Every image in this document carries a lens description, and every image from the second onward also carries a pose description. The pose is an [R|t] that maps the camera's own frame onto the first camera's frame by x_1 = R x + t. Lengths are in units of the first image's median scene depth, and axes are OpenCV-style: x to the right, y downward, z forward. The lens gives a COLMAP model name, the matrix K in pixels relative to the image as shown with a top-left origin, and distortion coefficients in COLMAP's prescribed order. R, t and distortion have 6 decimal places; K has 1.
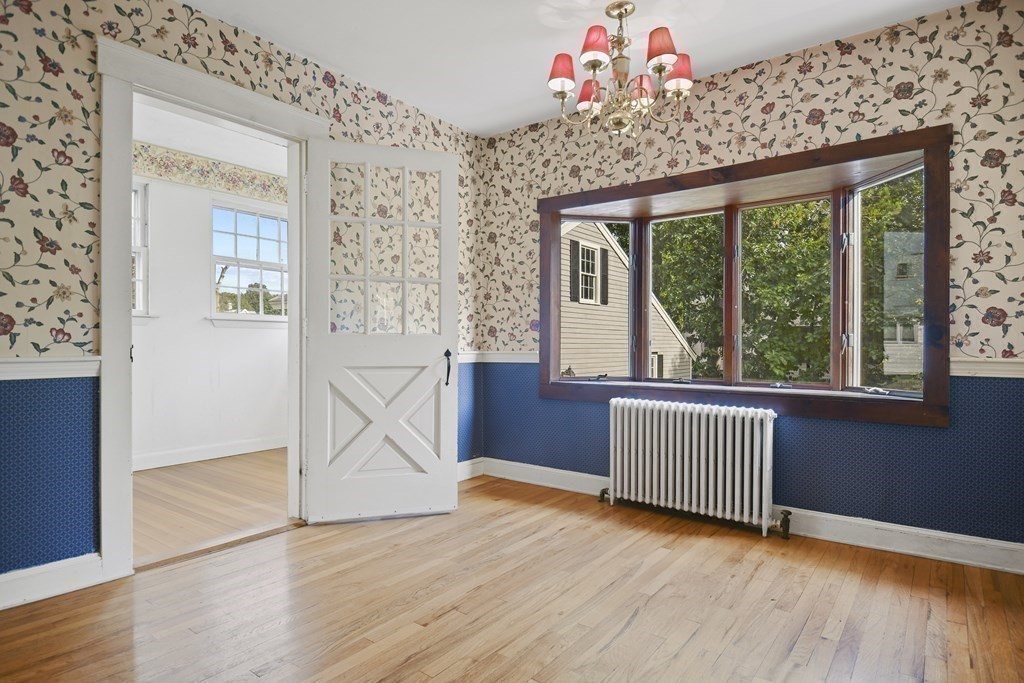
lens RADIAL K [[560.3, 0, 509.2], [0, 560.3, 347.4], [0, 0, 1]] dist [-0.022883, -0.007798]
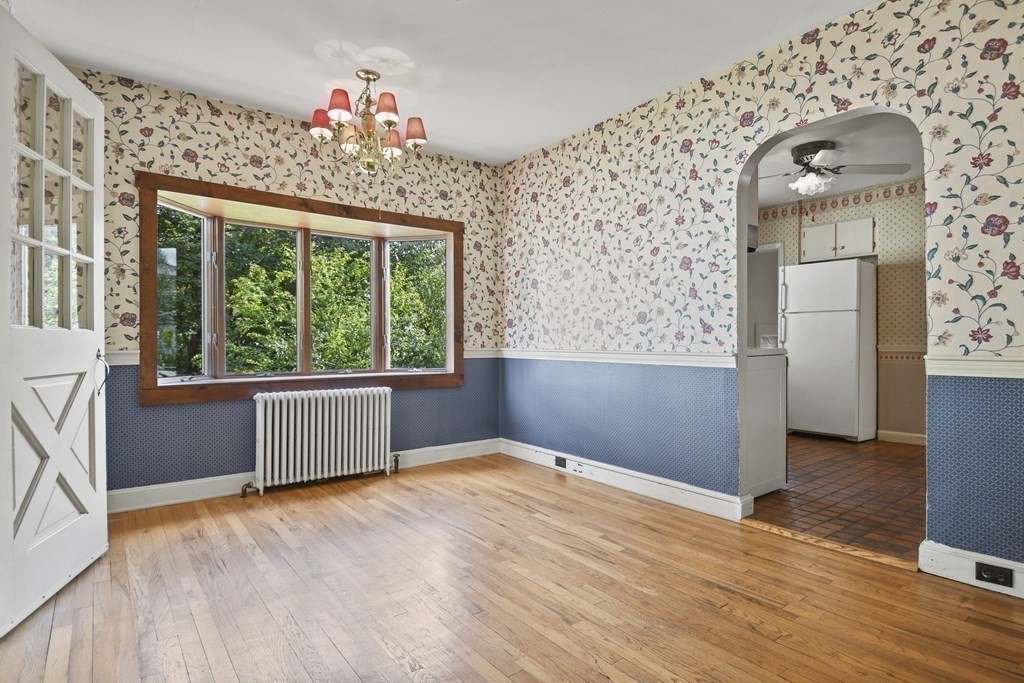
lens RADIAL K [[533.4, 0, 510.1], [0, 533.4, 342.6], [0, 0, 1]] dist [-0.020434, -0.003193]
pose [[0.243733, -0.000048, 0.969842, -0.769618], [0.010608, 0.999940, -0.002617, 0.004018], [-0.969784, 0.010926, 0.243719, 0.349554]]
